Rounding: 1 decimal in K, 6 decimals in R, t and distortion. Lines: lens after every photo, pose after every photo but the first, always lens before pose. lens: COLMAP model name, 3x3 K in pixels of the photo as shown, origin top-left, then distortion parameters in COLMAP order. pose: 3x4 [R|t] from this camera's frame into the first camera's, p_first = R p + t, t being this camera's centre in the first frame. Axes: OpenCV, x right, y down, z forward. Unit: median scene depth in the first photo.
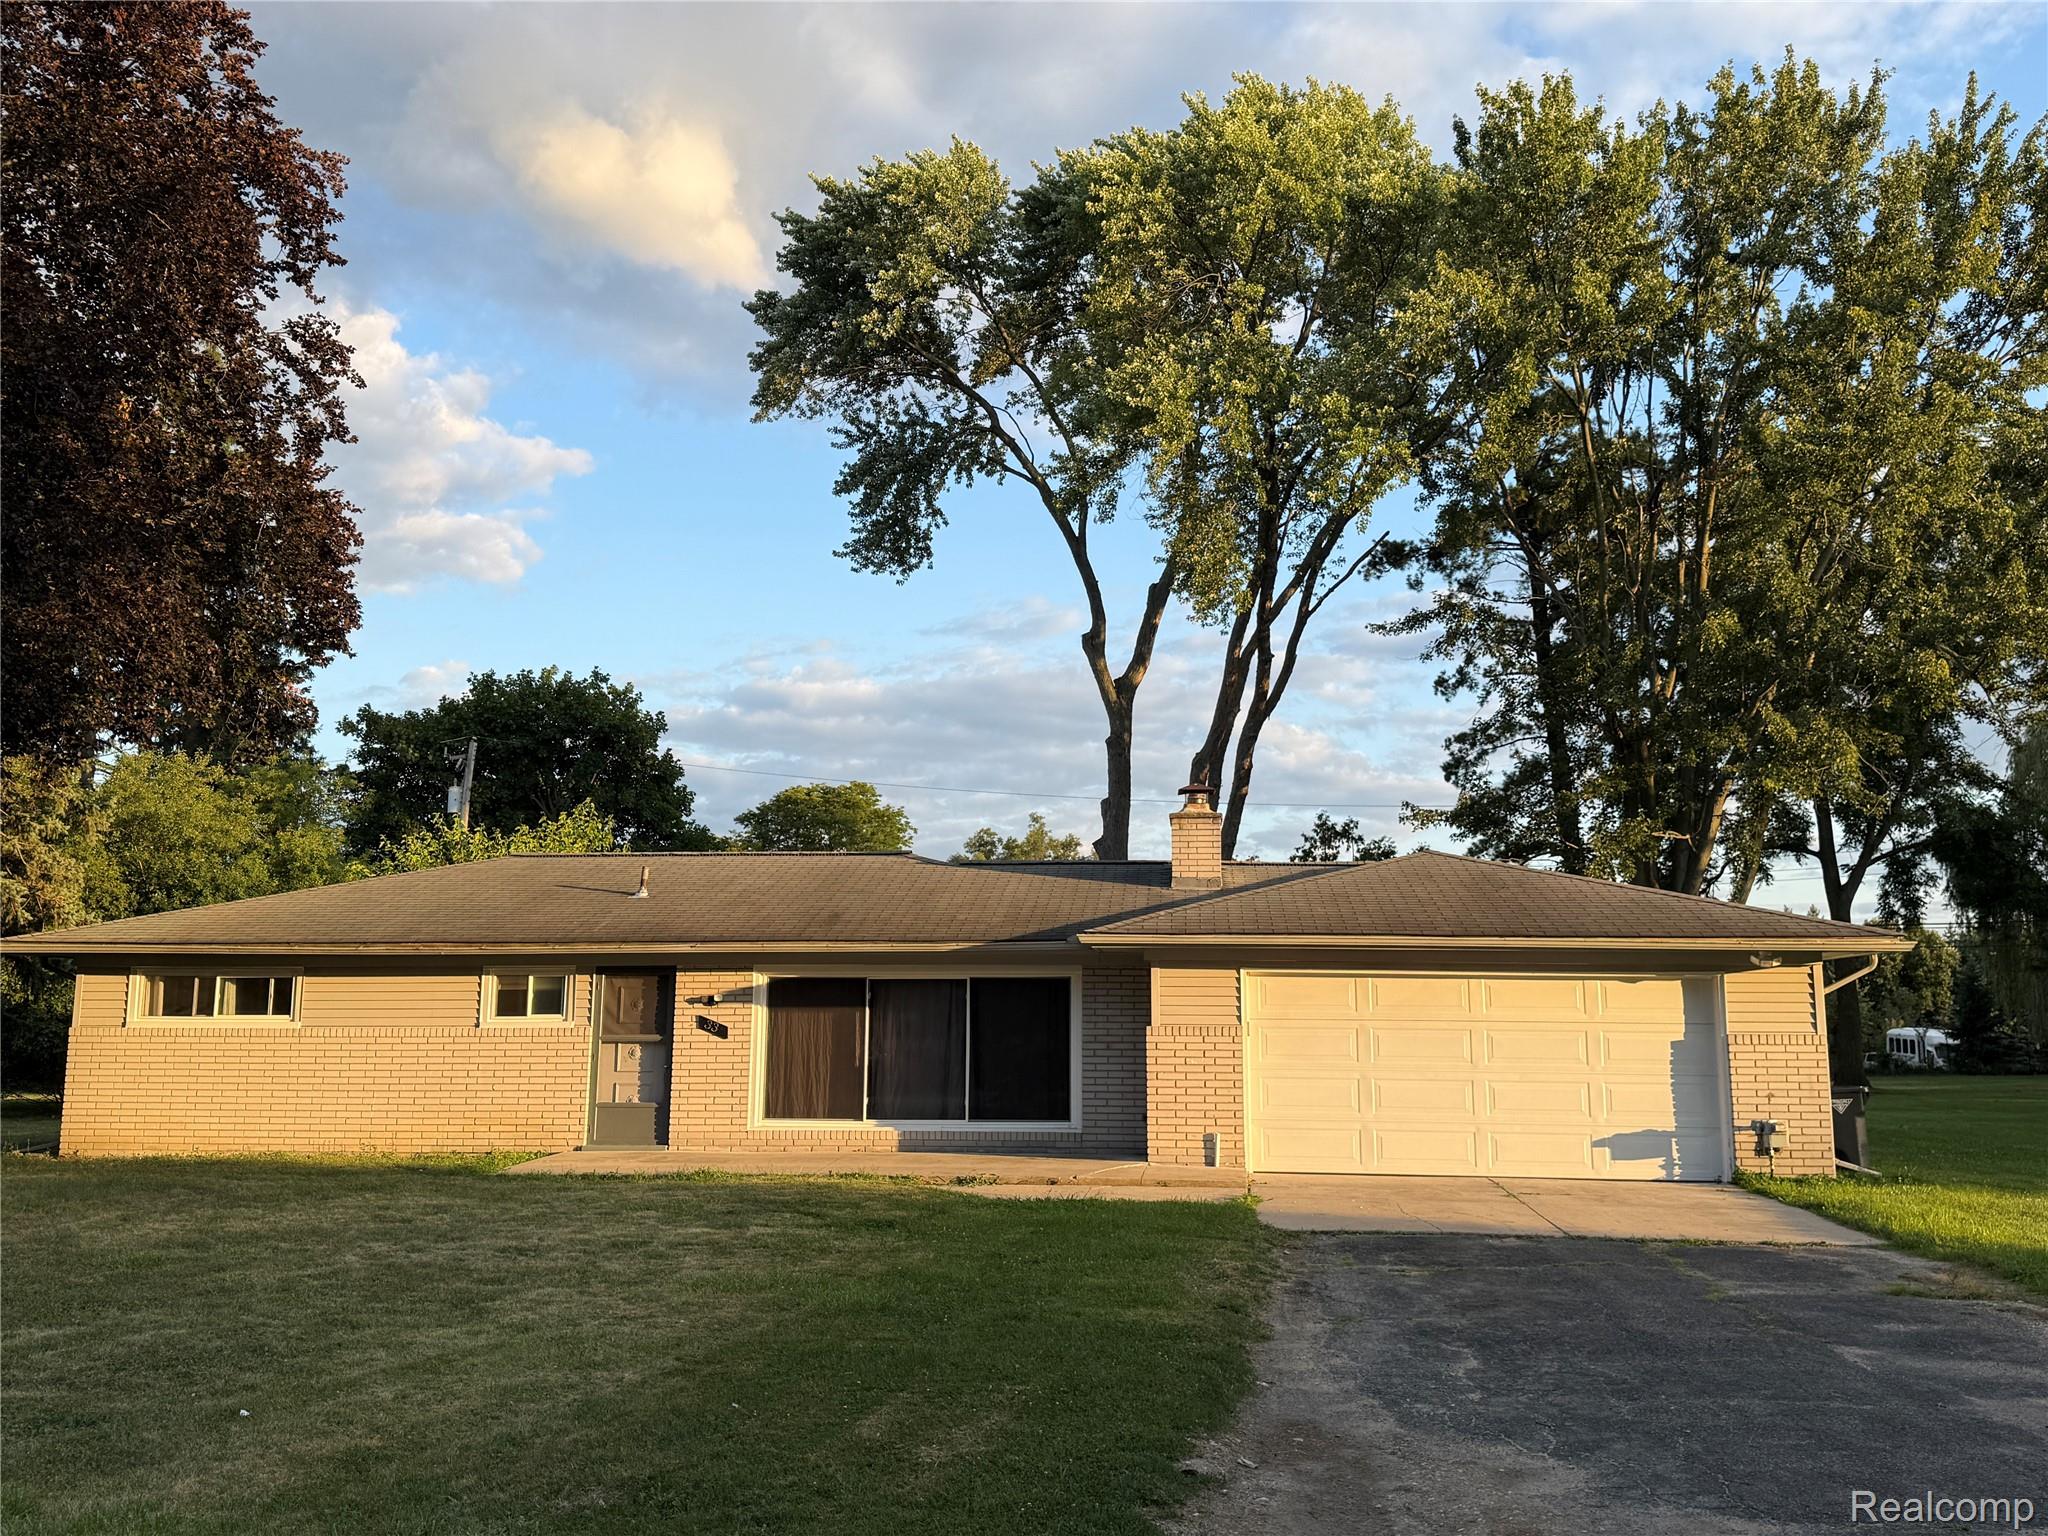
lens RADIAL K [[1705.9, 0, 1024.0], [0, 1705.9, 768.0], [0, 0, 1]] dist [0.144431, -0.263186]
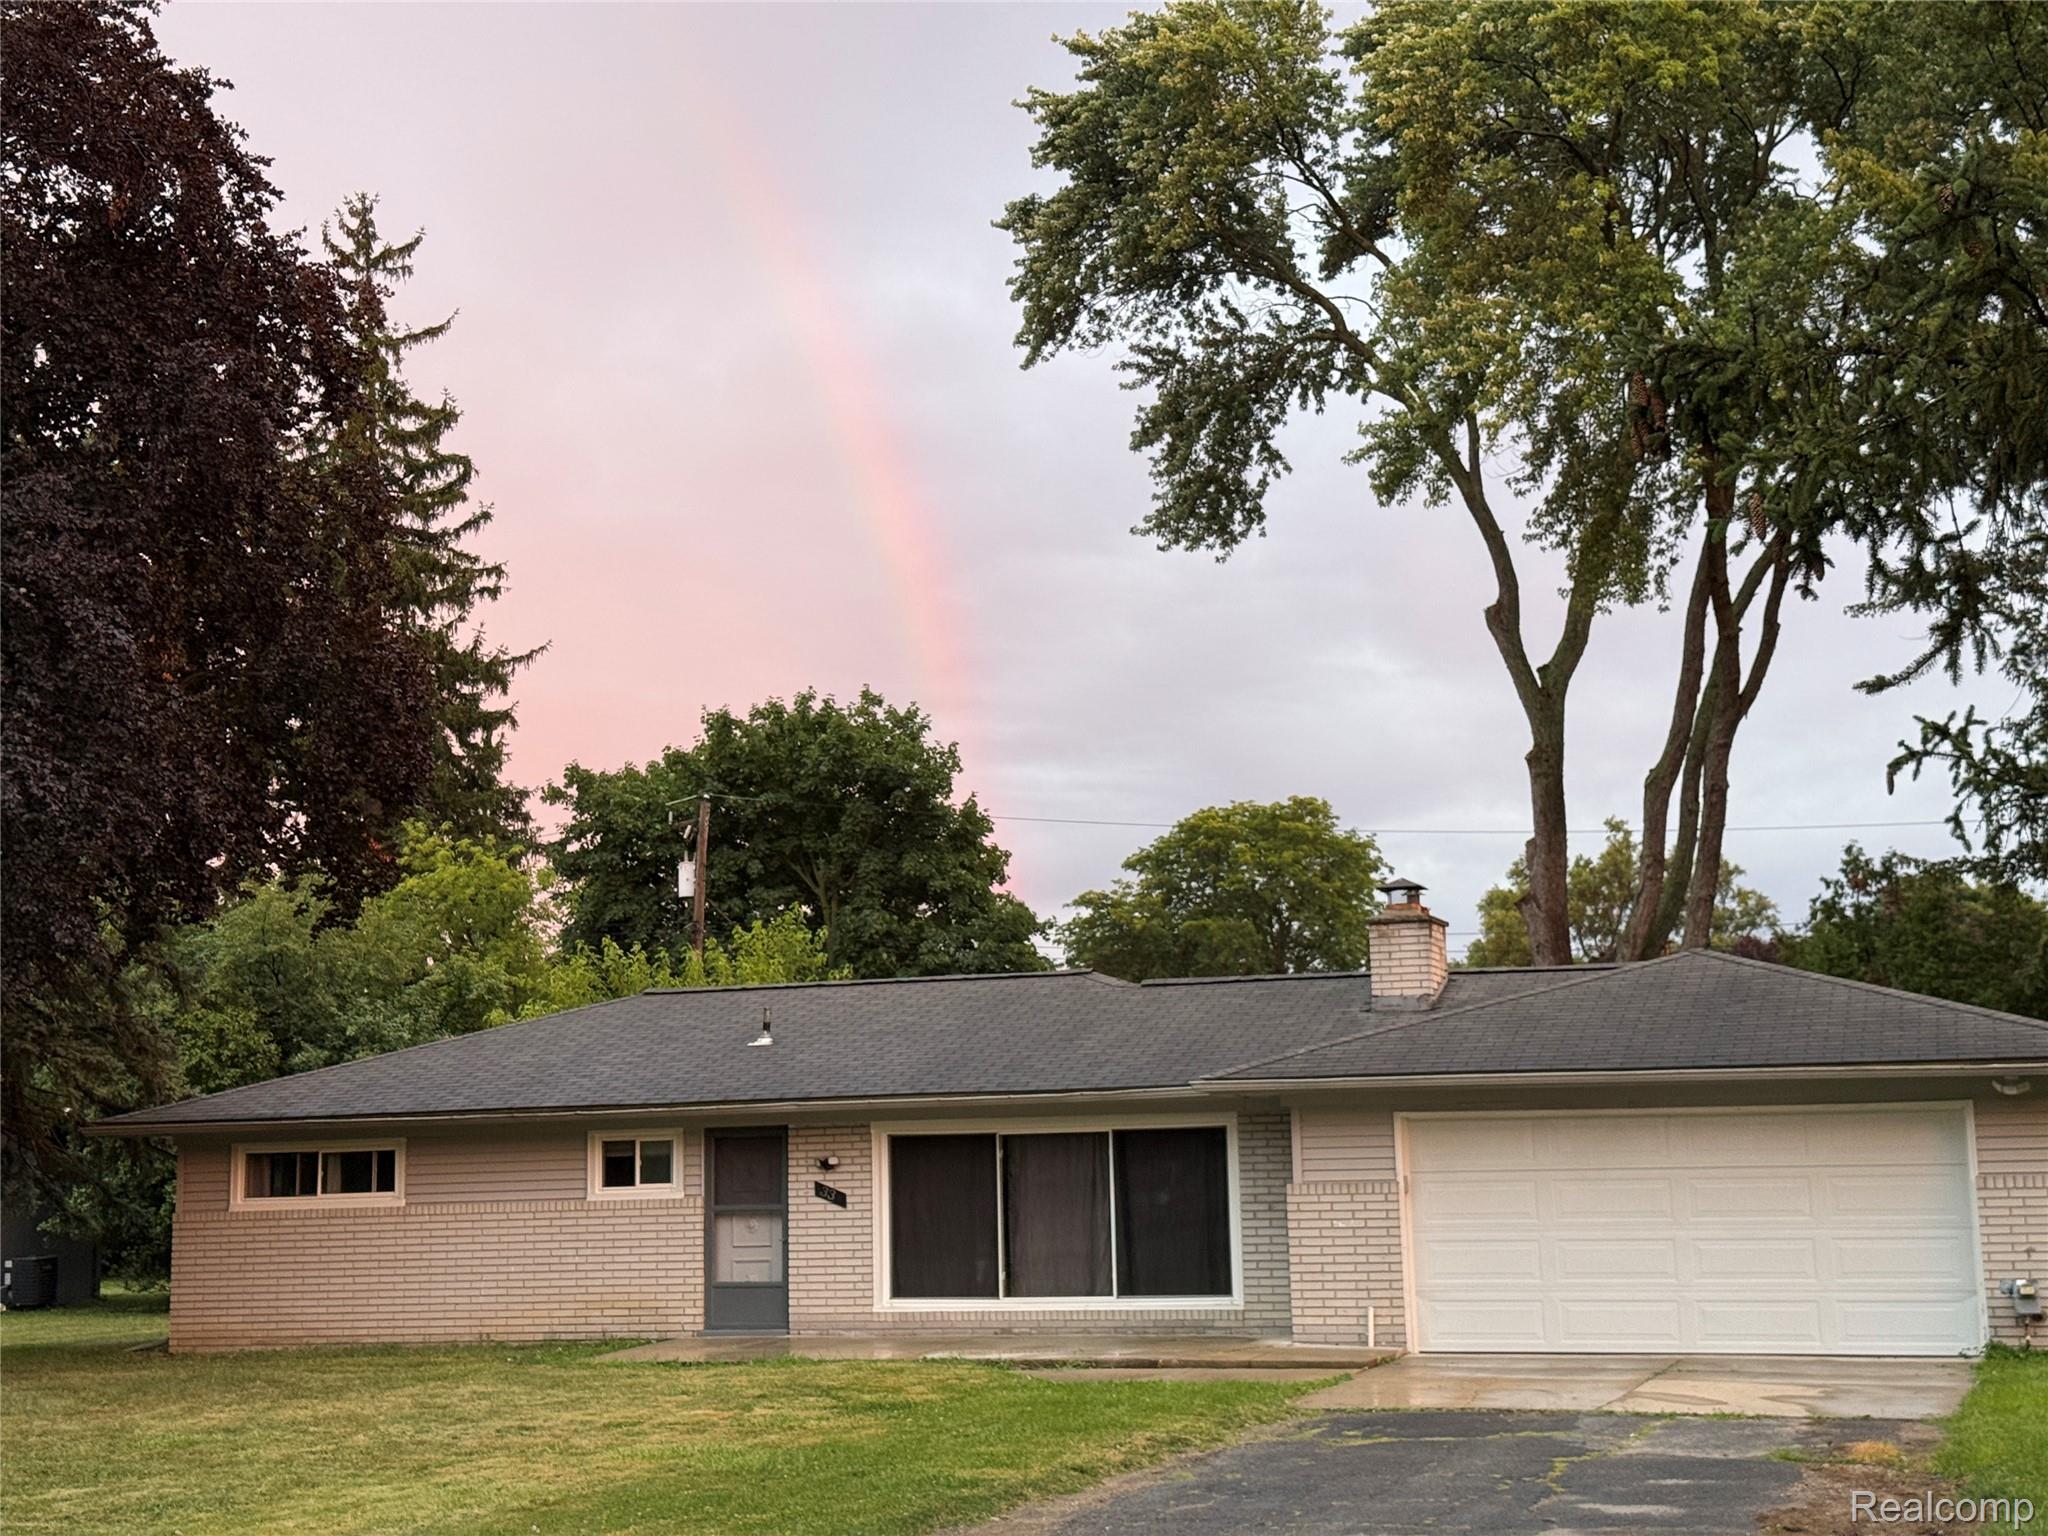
lens RADIAL K [[2646.0, 0, 1025.4], [0, 2646.0, 716.4], [0, 0, 1]] dist [0.104524, -0.030158]
pose [[0.971896, -0.066426, -0.225847, 0.096371], [0.063418, 0.997775, -0.020553, -0.023756], [0.226709, 0.005653, 0.973946, -0.121959]]
